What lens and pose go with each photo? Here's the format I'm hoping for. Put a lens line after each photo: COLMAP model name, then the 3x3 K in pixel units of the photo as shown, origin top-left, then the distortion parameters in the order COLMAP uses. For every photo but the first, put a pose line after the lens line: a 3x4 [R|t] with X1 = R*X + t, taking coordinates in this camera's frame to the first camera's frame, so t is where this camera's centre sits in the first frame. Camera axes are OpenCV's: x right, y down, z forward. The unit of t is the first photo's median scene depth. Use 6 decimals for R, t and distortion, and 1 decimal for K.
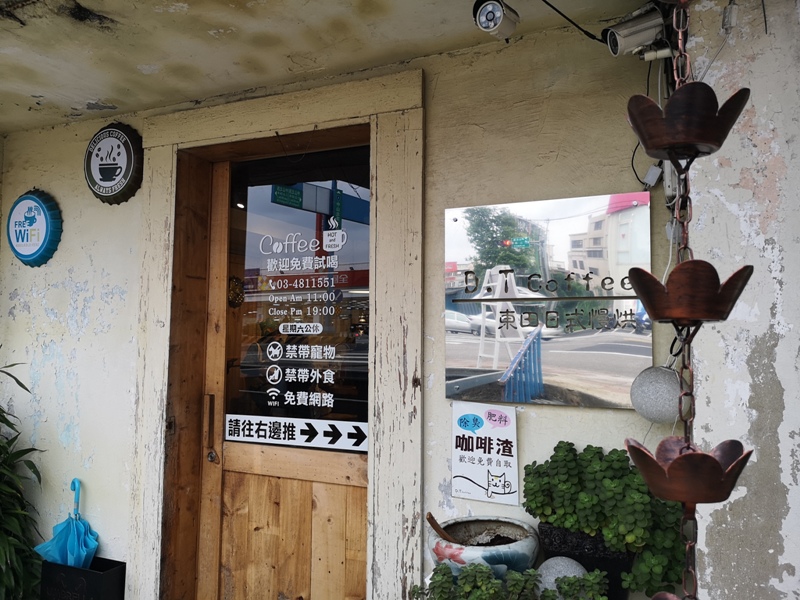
lens RADIAL K [[613.7, 0, 400.0], [0, 613.7, 300.0], [0, 0, 1]] dist [0.055774, -0.009895]
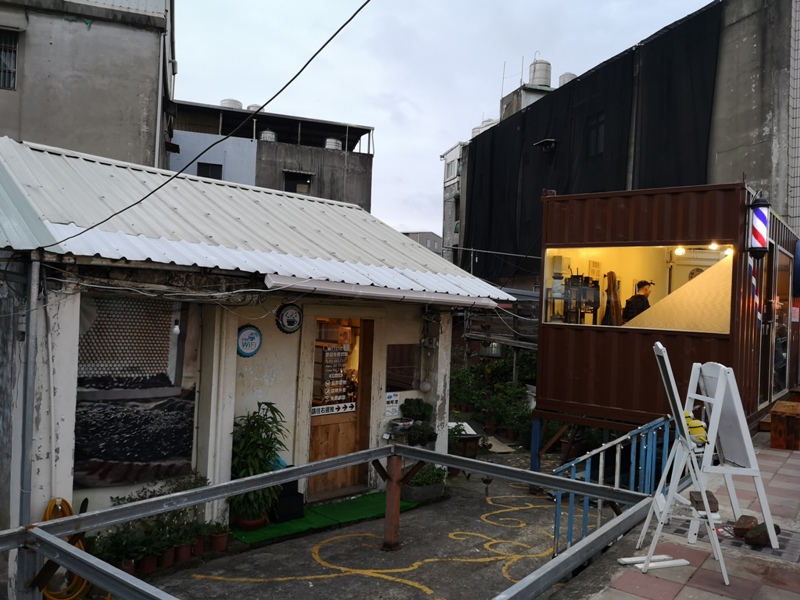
lens RADIAL K [[631.6, 0, 400.0], [0, 631.6, 300.0], [0, 0, 1]] dist [0.062471, -0.095702]
pose [[0.388283, 0.015973, 0.921402, -3.002202], [-0.081020, 0.996570, 0.016866, -0.415756], [-0.917972, -0.081200, 0.388245, -0.501947]]
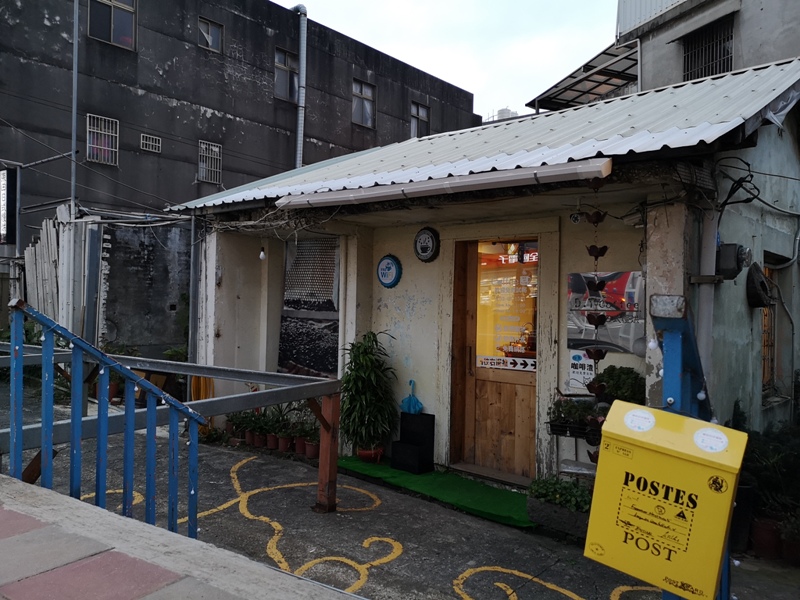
lens RADIAL K [[613.7, 0, 400.0], [0, 613.7, 300.0], [0, 0, 1]] dist [0.055774, -0.009895]
pose [[0.953089, 0.005982, -0.302630, 0.149848], [0.006889, 0.999117, 0.041446, -0.120844], [0.302610, -0.041586, 0.952207, -1.312540]]
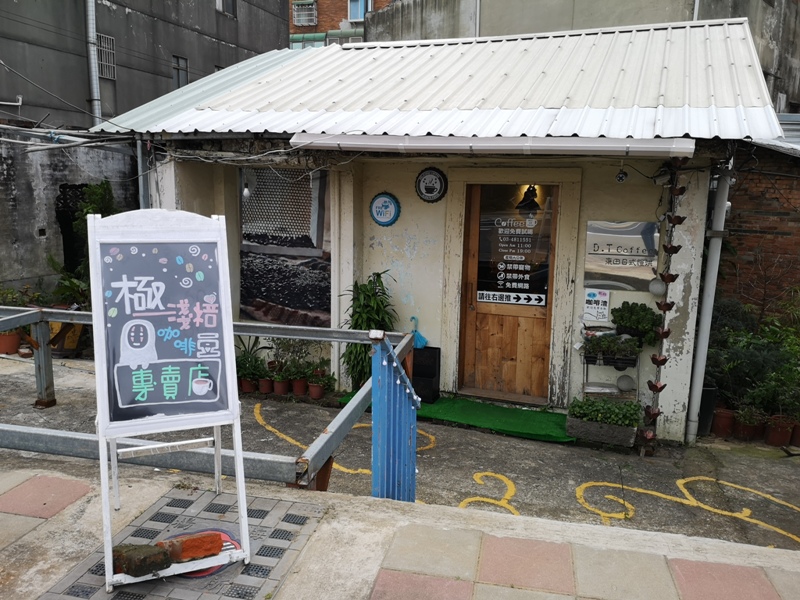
lens RADIAL K [[631.6, 0, 400.0], [0, 631.6, 300.0], [0, 0, 1]] dist [0.062471, -0.095702]
pose [[0.998101, -0.006524, 0.061251, -0.790153], [-0.007437, 0.974336, 0.224976, -0.363623], [-0.061147, -0.225005, 0.972437, -1.518697]]
